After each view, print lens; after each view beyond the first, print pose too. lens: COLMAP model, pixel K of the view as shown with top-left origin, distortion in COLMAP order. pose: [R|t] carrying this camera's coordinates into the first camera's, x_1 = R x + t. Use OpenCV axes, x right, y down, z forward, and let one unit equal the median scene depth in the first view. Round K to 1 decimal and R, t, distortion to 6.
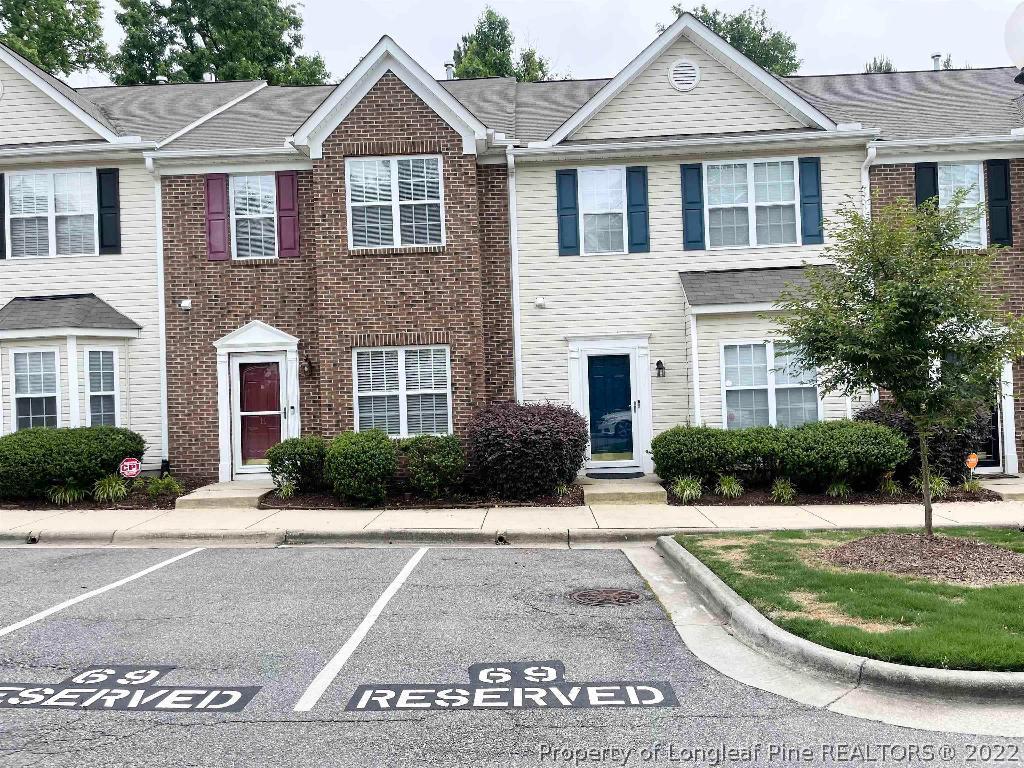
lens RADIAL K [[818.9, 0, 514.3], [0, 818.9, 376.6], [0, 0, 1]] dist [0.099277, -0.161189]
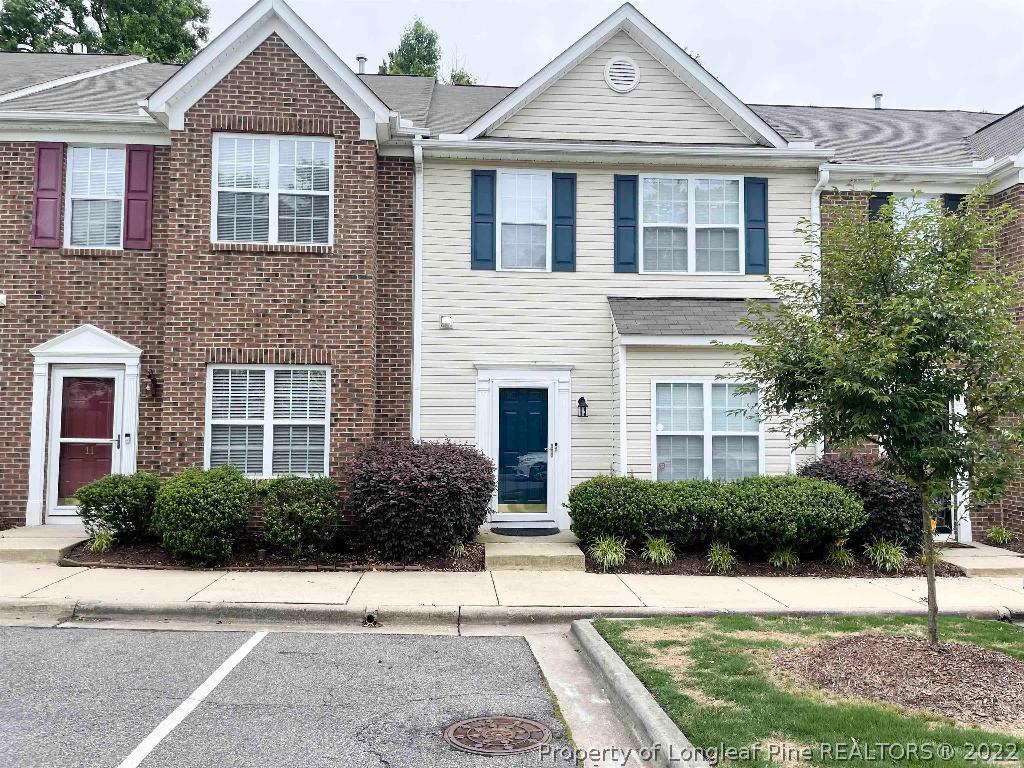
lens RADIAL K [[818.9, 0, 514.3], [0, 818.9, 376.6], [0, 0, 1]] dist [0.099277, -0.161189]
pose [[0.994311, 0.048091, 0.095043, 0.025138], [-0.043795, 0.997944, -0.046788, 0.002199], [-0.097098, 0.042359, 0.994373, 0.162375]]
